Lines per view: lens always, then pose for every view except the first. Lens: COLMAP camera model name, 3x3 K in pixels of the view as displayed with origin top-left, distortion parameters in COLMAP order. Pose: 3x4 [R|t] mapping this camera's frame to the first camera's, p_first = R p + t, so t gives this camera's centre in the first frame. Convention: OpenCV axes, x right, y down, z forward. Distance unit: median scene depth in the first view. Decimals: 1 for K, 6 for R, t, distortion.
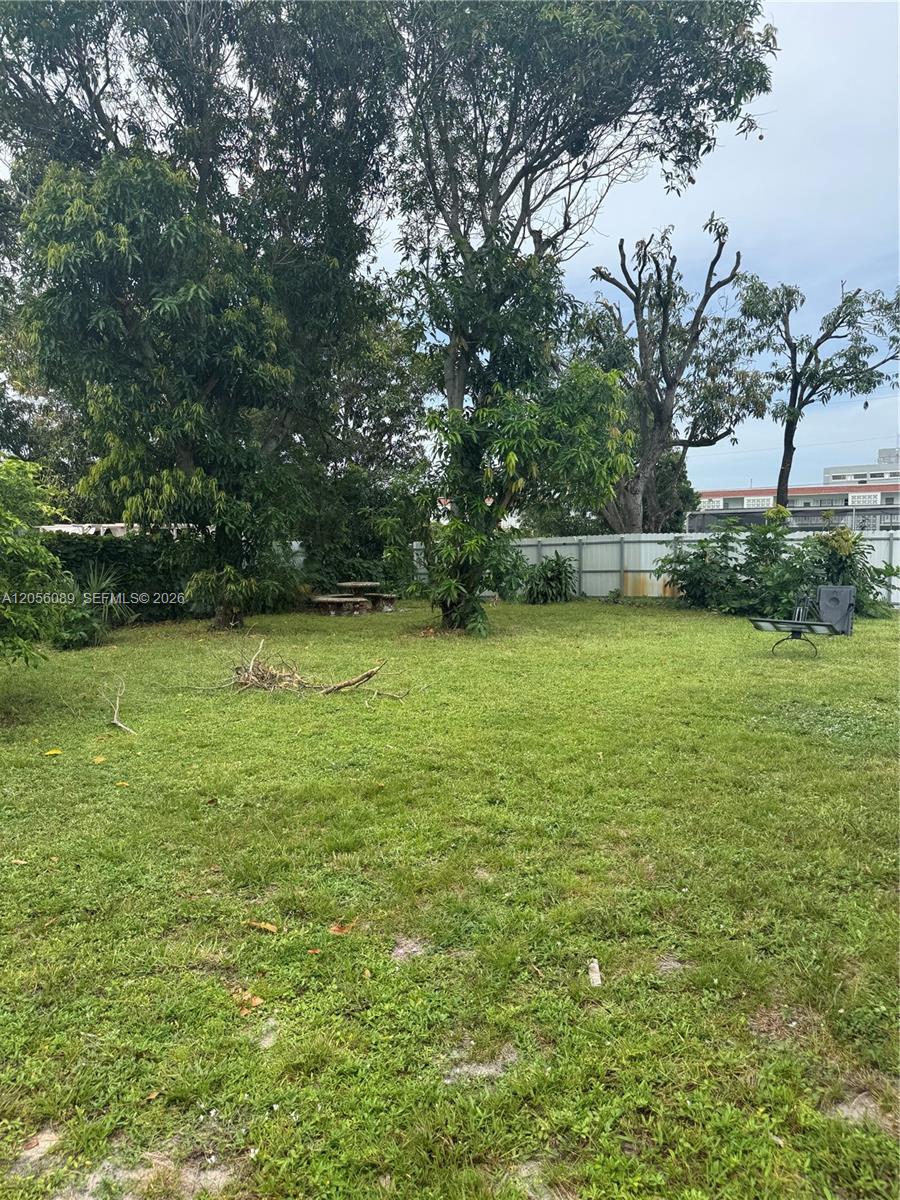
lens RADIAL K [[845.2, 0, 448.3], [0, 845.2, 627.6], [0, 0, 1]] dist [0.037431, -0.059441]
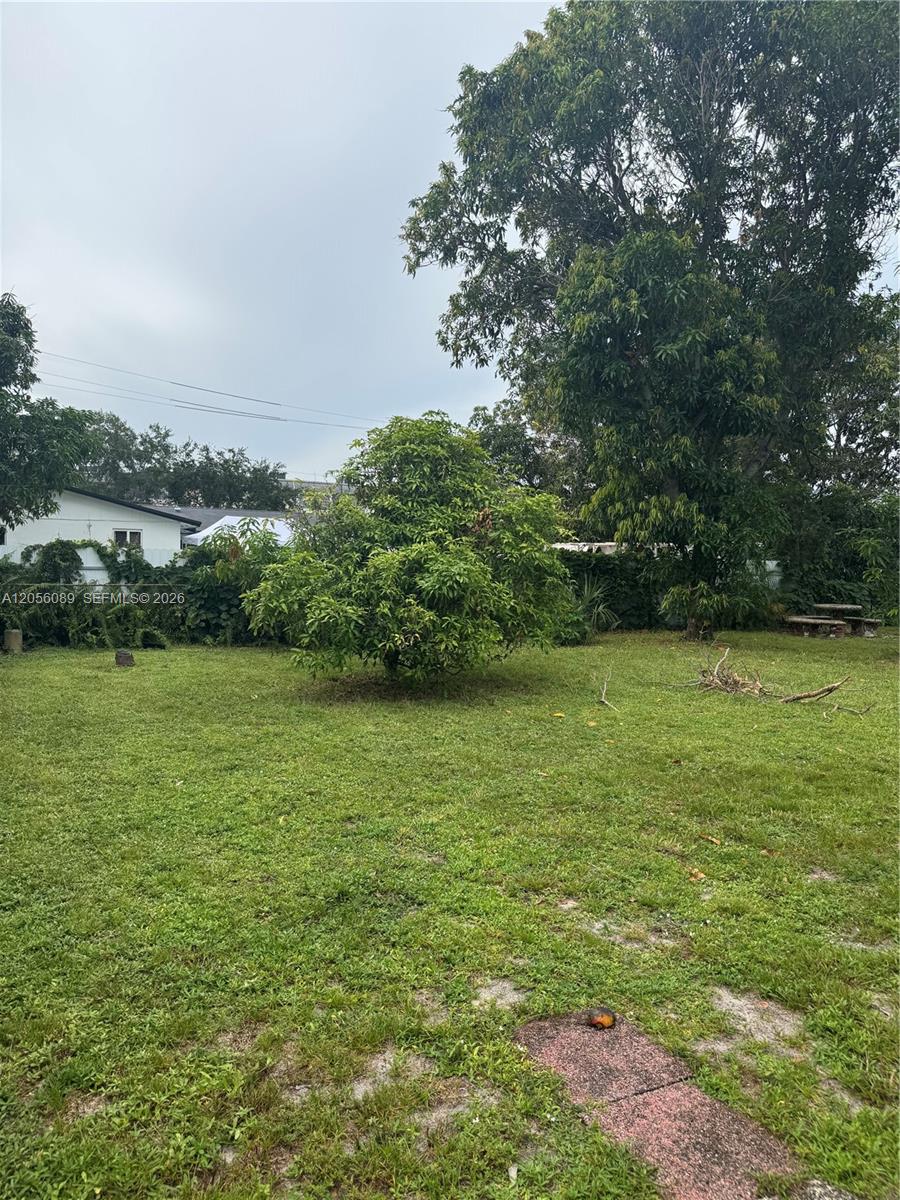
lens RADIAL K [[845.2, 0, 448.3], [0, 845.2, 627.6], [0, 0, 1]] dist [0.037431, -0.059441]
pose [[0.854556, 0.062607, -0.515571, 0.027122], [-0.073599, 0.997288, -0.000887, 0.010743], [0.514117, 0.038704, 0.856846, -0.102615]]
